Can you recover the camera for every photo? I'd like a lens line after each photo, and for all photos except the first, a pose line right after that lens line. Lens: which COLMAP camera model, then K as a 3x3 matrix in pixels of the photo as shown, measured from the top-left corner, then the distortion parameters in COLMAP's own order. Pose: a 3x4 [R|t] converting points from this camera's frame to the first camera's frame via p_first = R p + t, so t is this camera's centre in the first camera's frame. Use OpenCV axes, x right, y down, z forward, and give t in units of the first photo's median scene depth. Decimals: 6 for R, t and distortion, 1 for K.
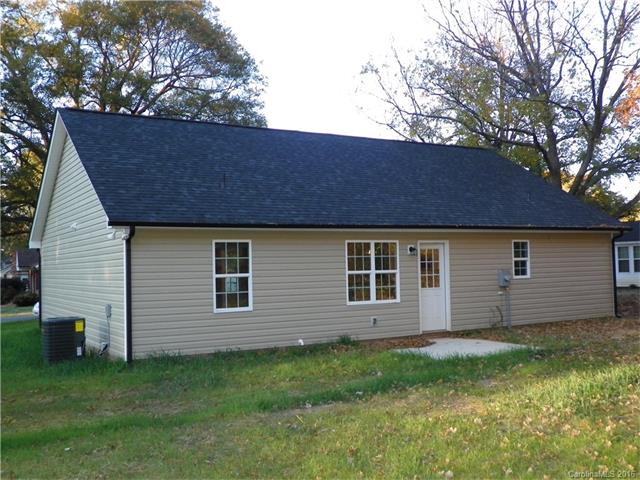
lens RADIAL K [[678.6, 0, 320.0], [0, 678.6, 240.0], [0, 0, 1]] dist [0.103037, 0.000684]
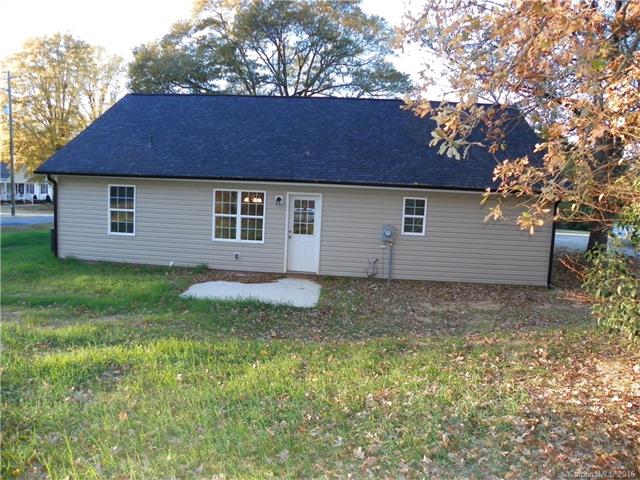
lens RADIAL K [[486.5, 0, 320.0], [0, 486.5, 240.0], [0, 0, 1]] dist [-0.153895, 0.108838]
pose [[0.808929, 0.093754, -0.580382, 0.698590], [-0.046779, 0.994337, 0.095423, 0.000426], [0.586042, -0.050041, 0.808734, 0.384228]]
